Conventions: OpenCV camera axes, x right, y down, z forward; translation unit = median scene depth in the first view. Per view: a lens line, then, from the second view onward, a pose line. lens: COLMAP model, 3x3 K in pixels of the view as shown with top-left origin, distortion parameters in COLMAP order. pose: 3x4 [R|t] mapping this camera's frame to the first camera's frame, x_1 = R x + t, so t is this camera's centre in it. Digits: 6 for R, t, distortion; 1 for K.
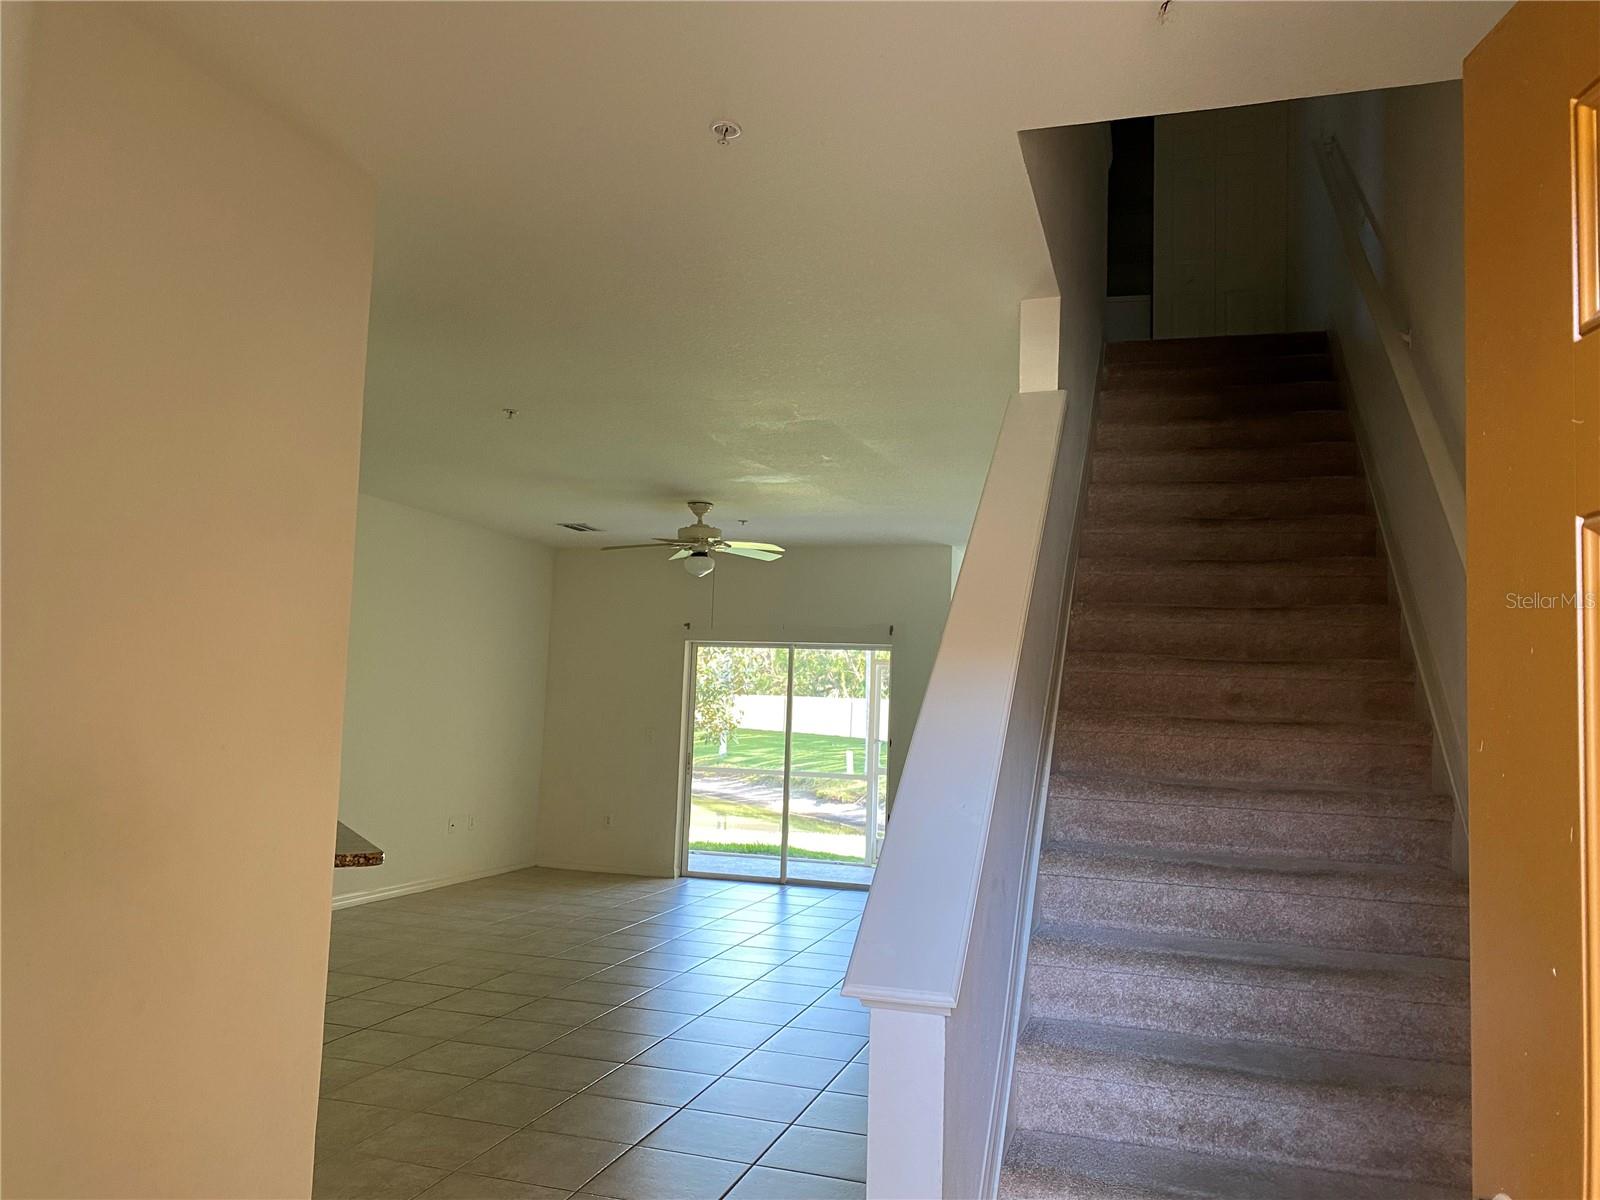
lens RADIAL K [[1232.7, 0, 792.2], [0, 1232.7, 602.5], [0, 0, 1]] dist [0.116710, -0.221143]
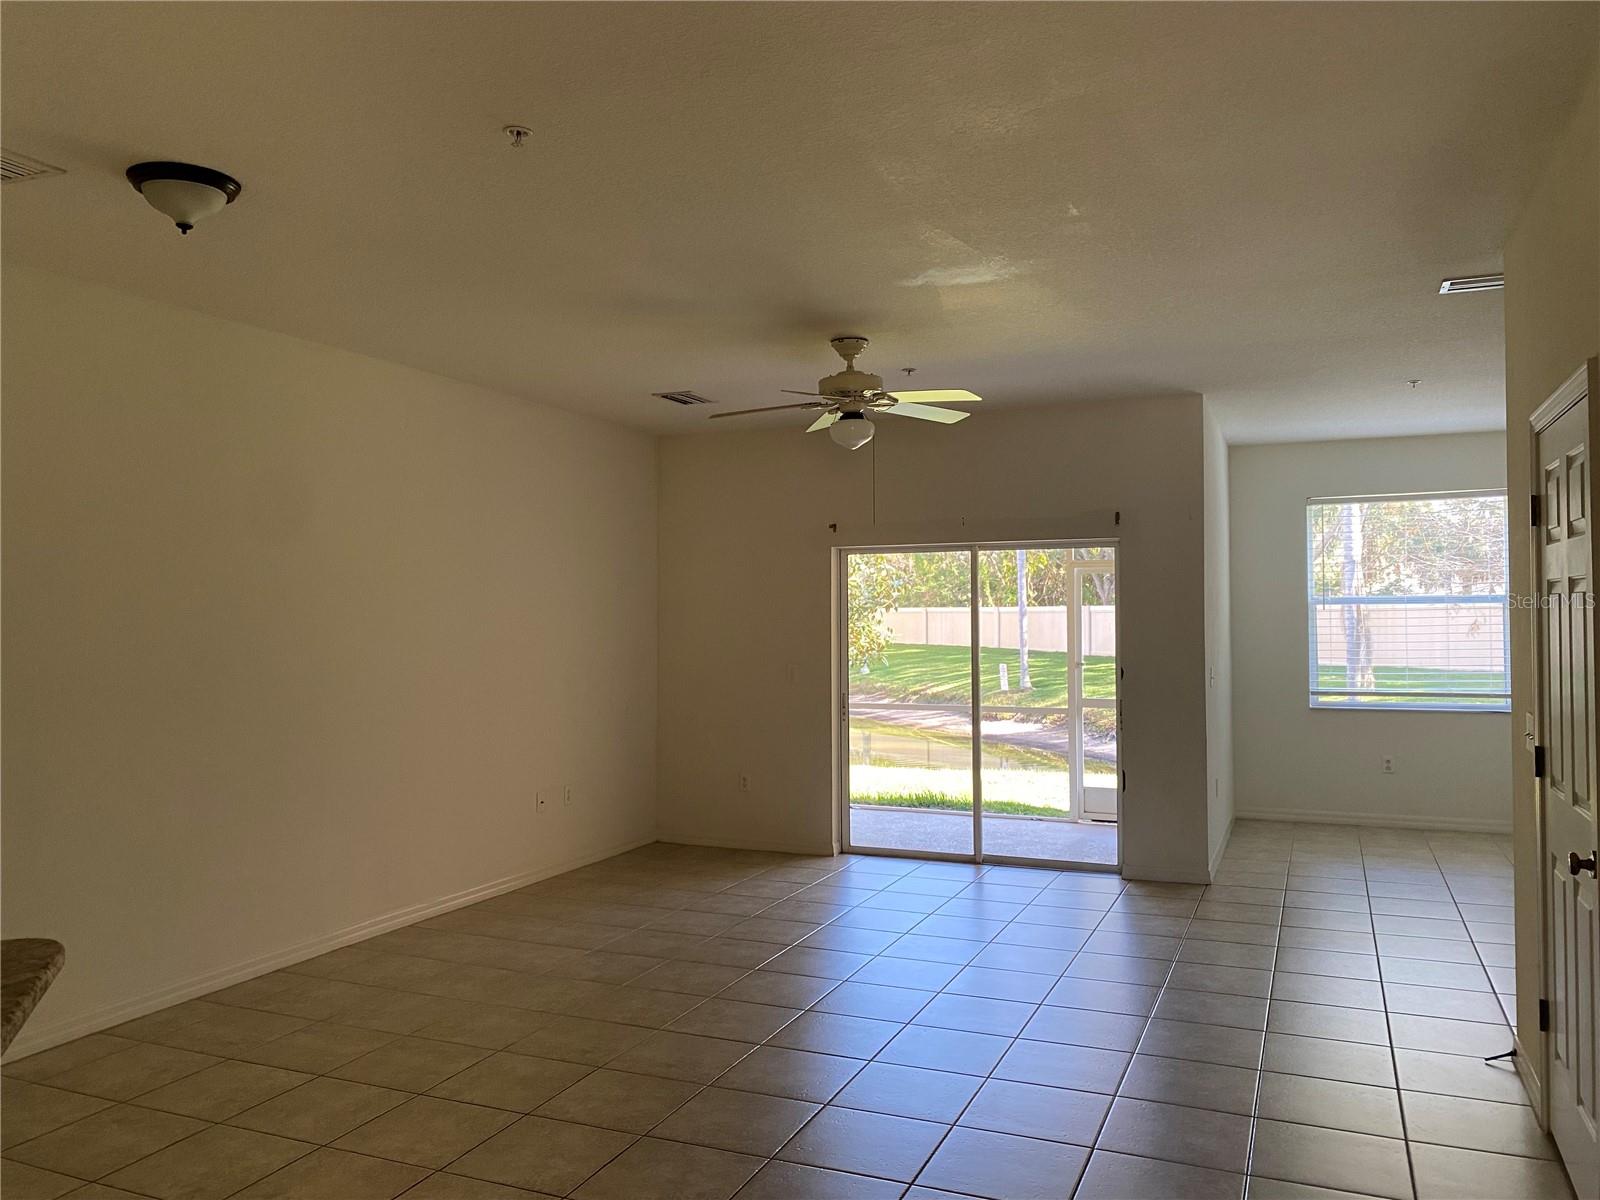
lens RADIAL K [[1230.2, 0, 784.2], [0, 1230.2, 595.5], [0, 0, 1]] dist [0.071469, -0.050281]
pose [[0.992399, -0.044558, -0.114708, -0.028537], [0.051859, 0.996761, 0.061468, 0.011896], [0.111597, -0.066949, 0.991496, 0.232382]]
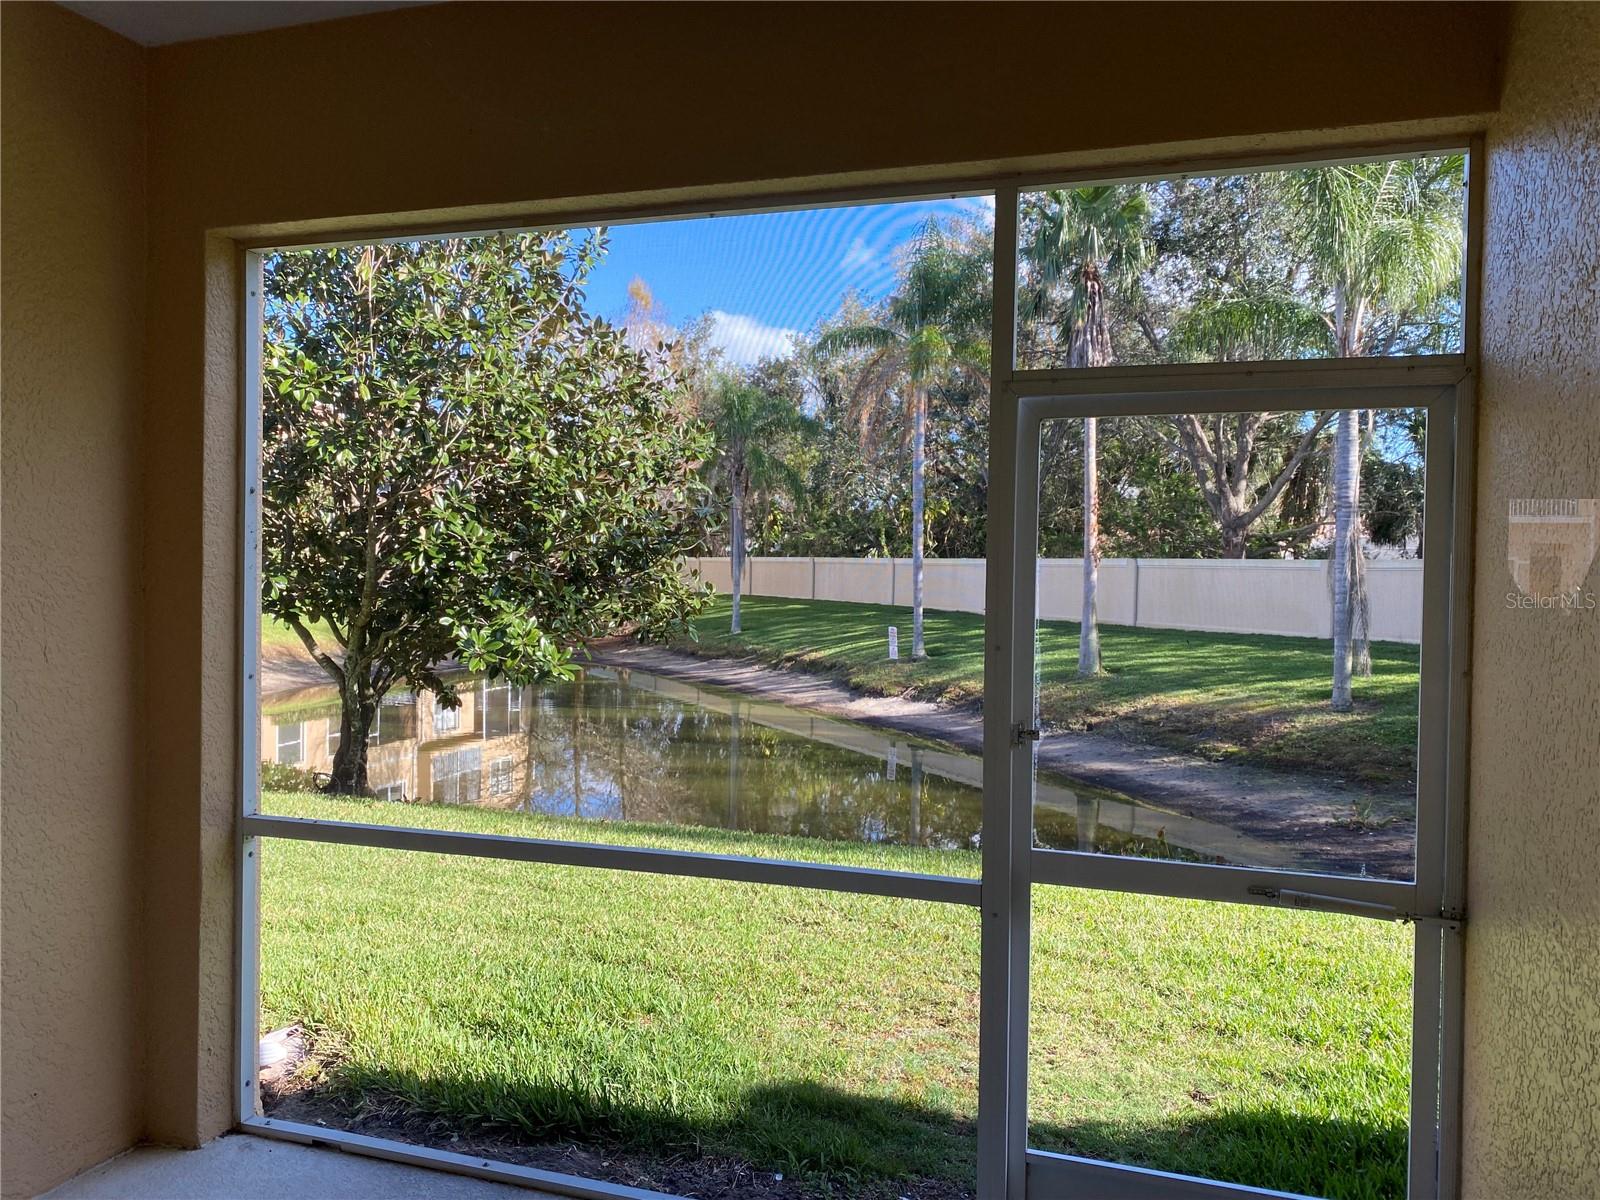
lens RADIAL K [[1232.7, 0, 792.2], [0, 1232.7, 602.5], [0, 0, 1]] dist [0.116710, -0.221143]
pose [[0.999202, -0.021792, -0.033471, 0.036786], [0.025386, 0.993498, 0.110984, 0.067150], [0.030834, -0.111745, 0.993258, 0.860704]]
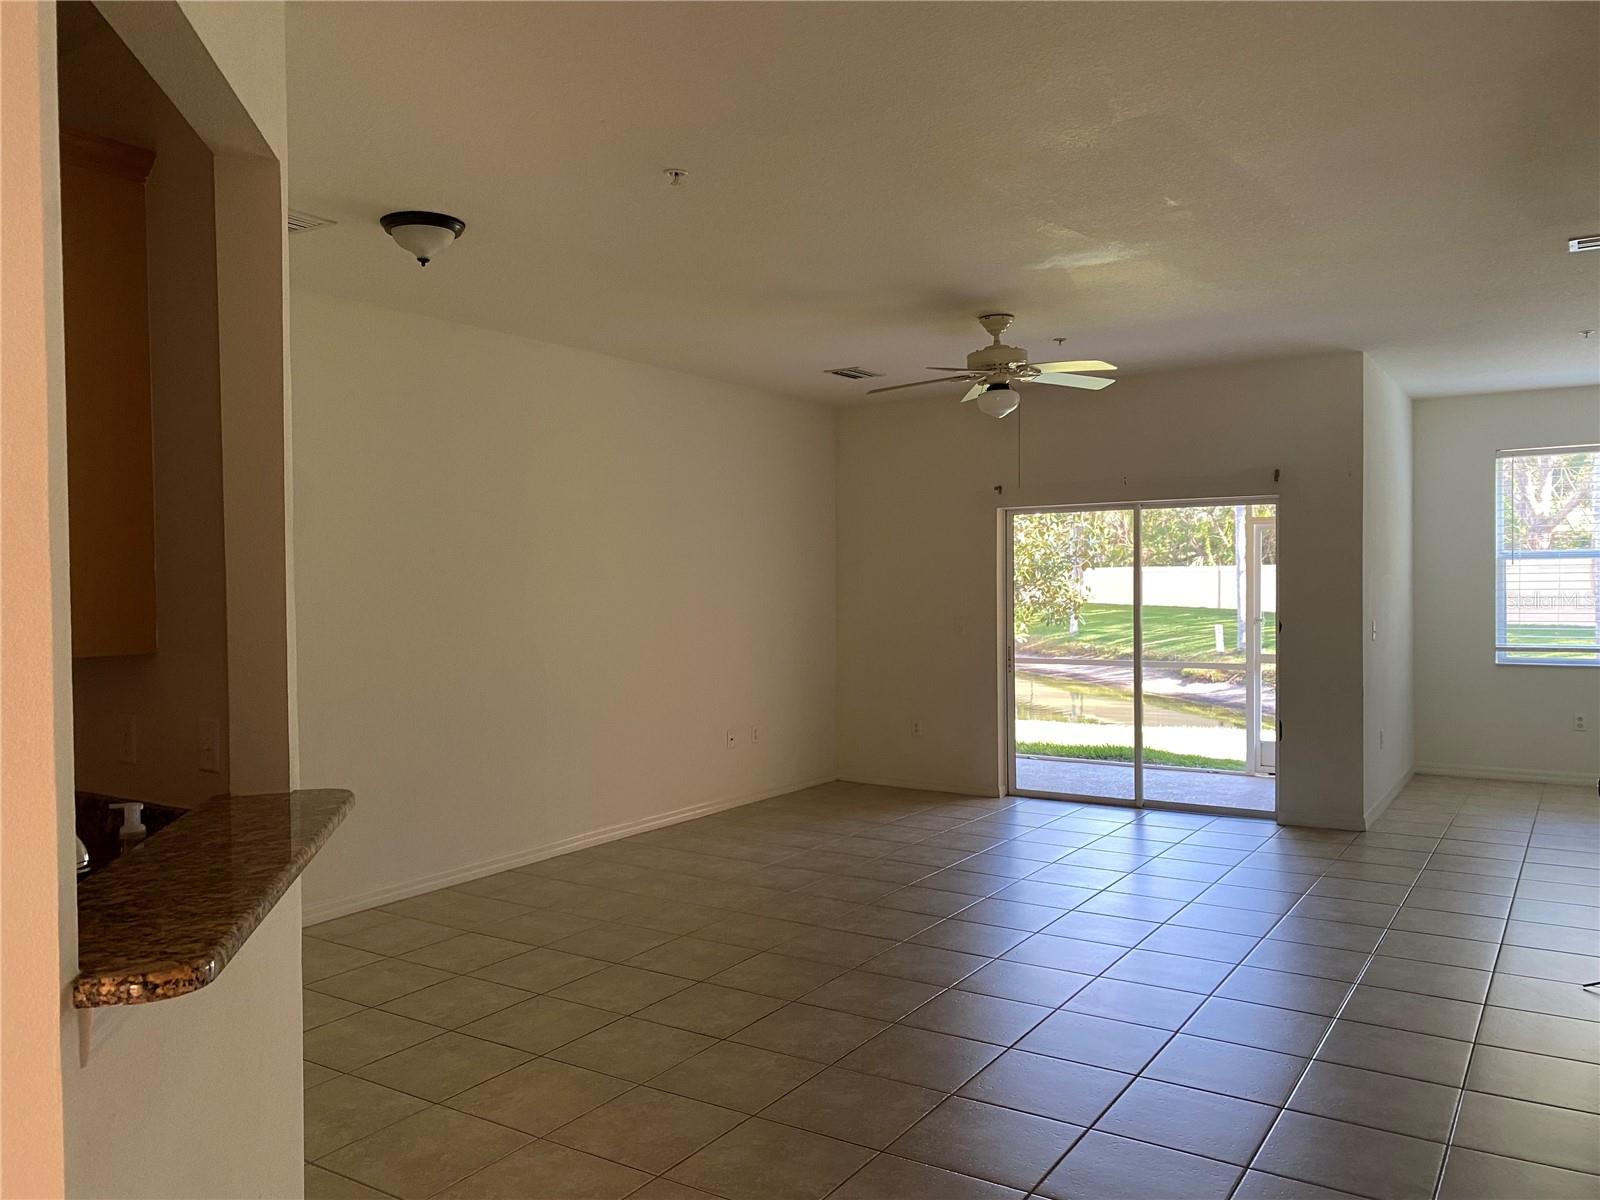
lens RADIAL K [[1232.7, 0, 792.2], [0, 1232.7, 602.5], [0, 0, 1]] dist [0.116710, -0.221143]
pose [[0.959588, -0.040309, -0.278505, 0.006163], [0.067441, 0.993788, 0.088531, 0.011245], [0.273207, -0.103736, 0.956346, 0.178688]]
